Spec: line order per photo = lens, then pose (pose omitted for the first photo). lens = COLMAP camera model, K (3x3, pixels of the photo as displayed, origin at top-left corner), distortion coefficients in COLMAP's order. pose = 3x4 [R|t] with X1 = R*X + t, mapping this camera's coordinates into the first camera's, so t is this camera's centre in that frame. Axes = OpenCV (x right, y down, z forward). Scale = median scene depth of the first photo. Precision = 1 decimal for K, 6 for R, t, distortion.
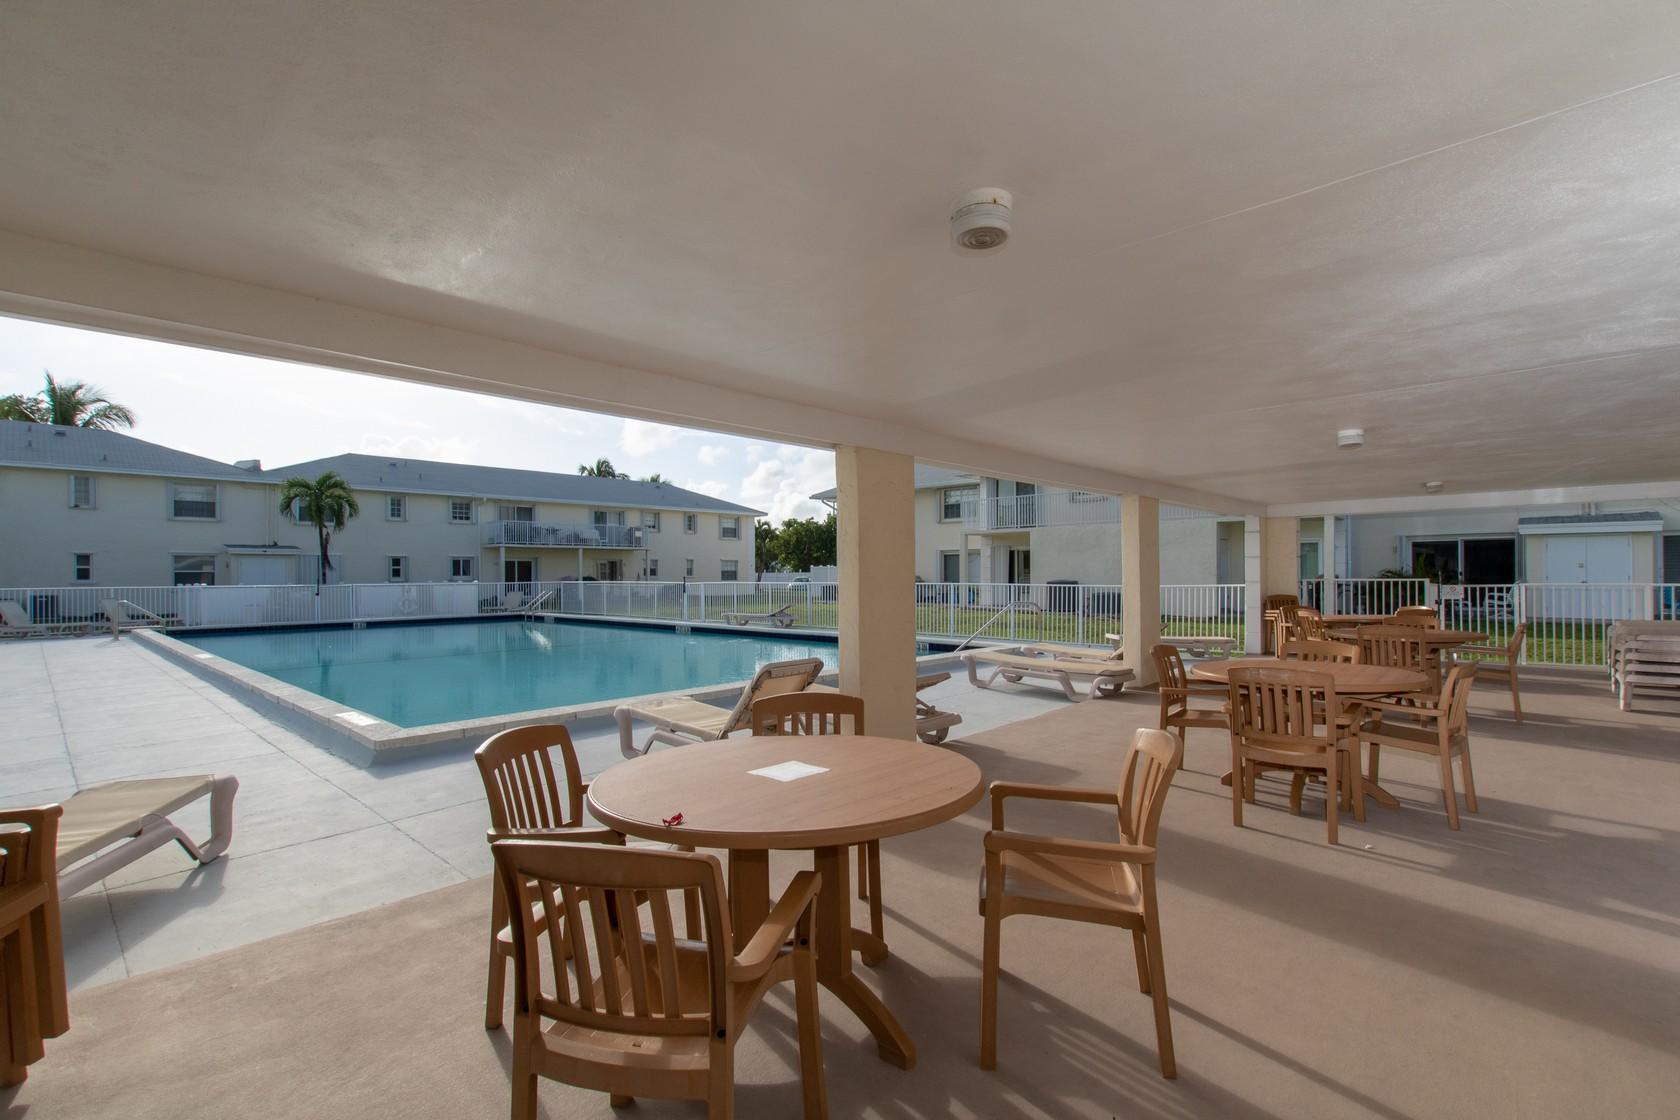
lens RADIAL K [[759.7, 0, 839.0], [0, 759.7, 572.6], [0, 0, 1]] dist [0.010860, -0.007181]
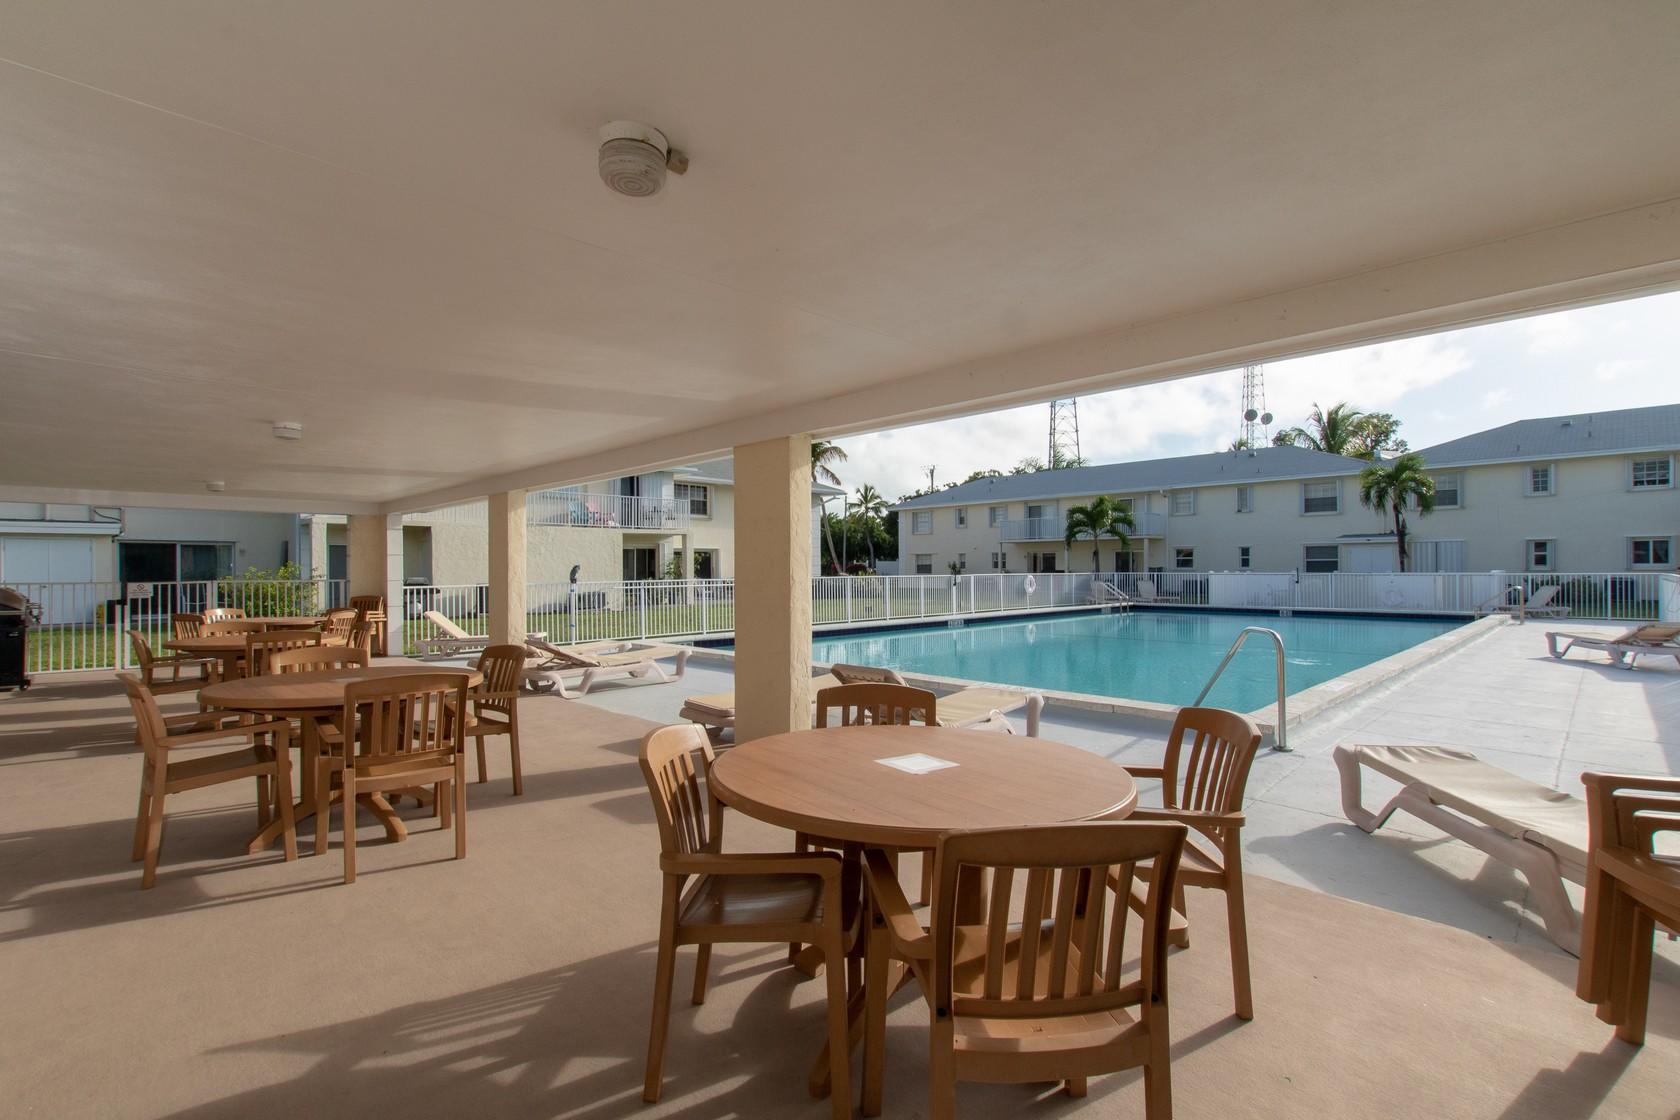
lens RADIAL K [[759.7, 0, 839.0], [0, 759.7, 572.6], [0, 0, 1]] dist [0.010860, -0.007181]
pose [[-0.015632, 0.011462, -0.999812, 0.291523], [0.008059, 0.999903, 0.011337, -0.001508], [0.999845, -0.007880, -0.015723, 0.307084]]
